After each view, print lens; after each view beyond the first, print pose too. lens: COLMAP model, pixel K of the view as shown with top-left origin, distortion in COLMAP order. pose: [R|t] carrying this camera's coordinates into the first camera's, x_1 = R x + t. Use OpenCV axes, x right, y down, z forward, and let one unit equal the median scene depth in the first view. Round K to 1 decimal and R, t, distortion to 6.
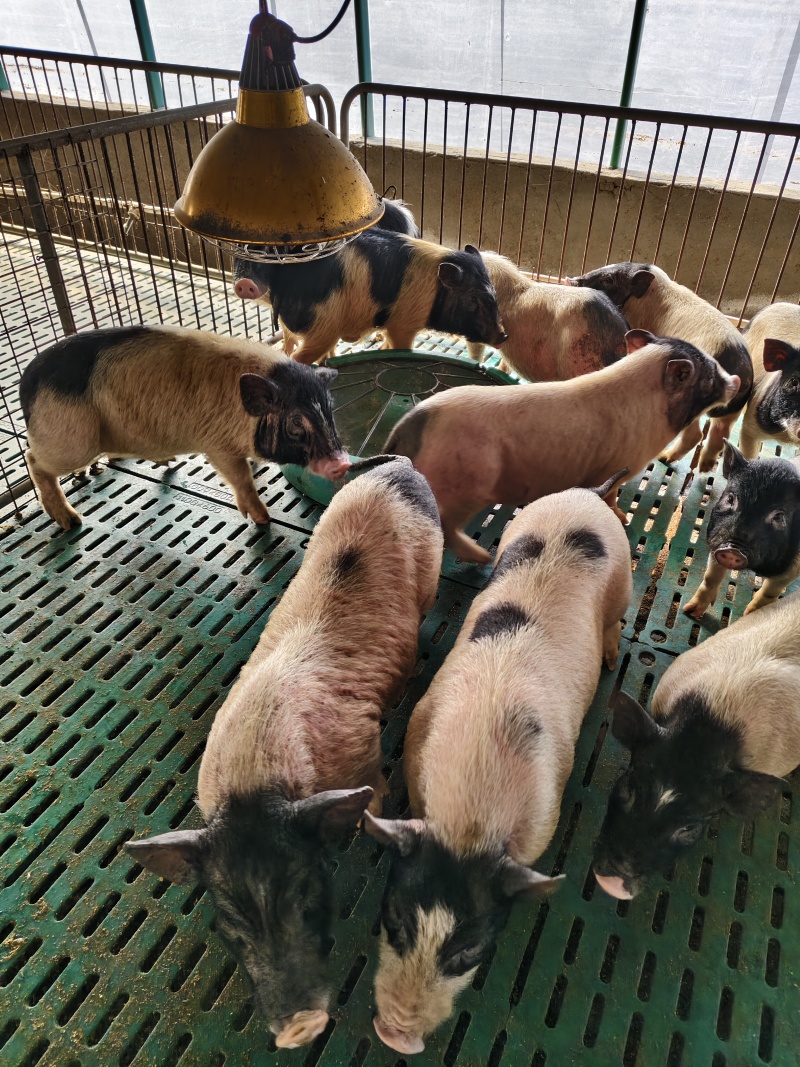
lens RADIAL K [[721.4, 0, 401.2], [0, 721.4, 523.4], [0, 0, 1]] dist [-0.004108, 0.008328]
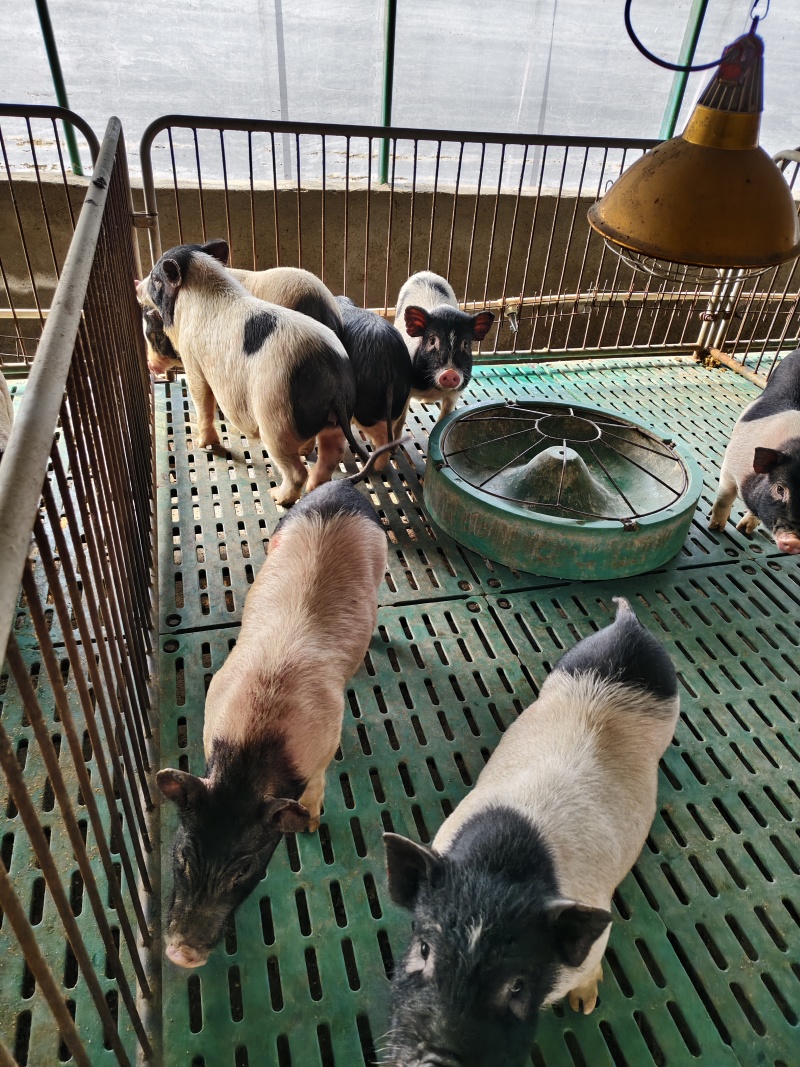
lens RADIAL K [[721.4, 0, 392.9], [0, 721.4, 534.2], [0, 0, 1]] dist [-0.004108, 0.008328]
pose [[0.749352, -0.363095, 0.553745, -0.485648], [0.351774, 0.926780, 0.131661, -0.158656], [-0.561005, 0.096133, 0.822211, 0.182774]]
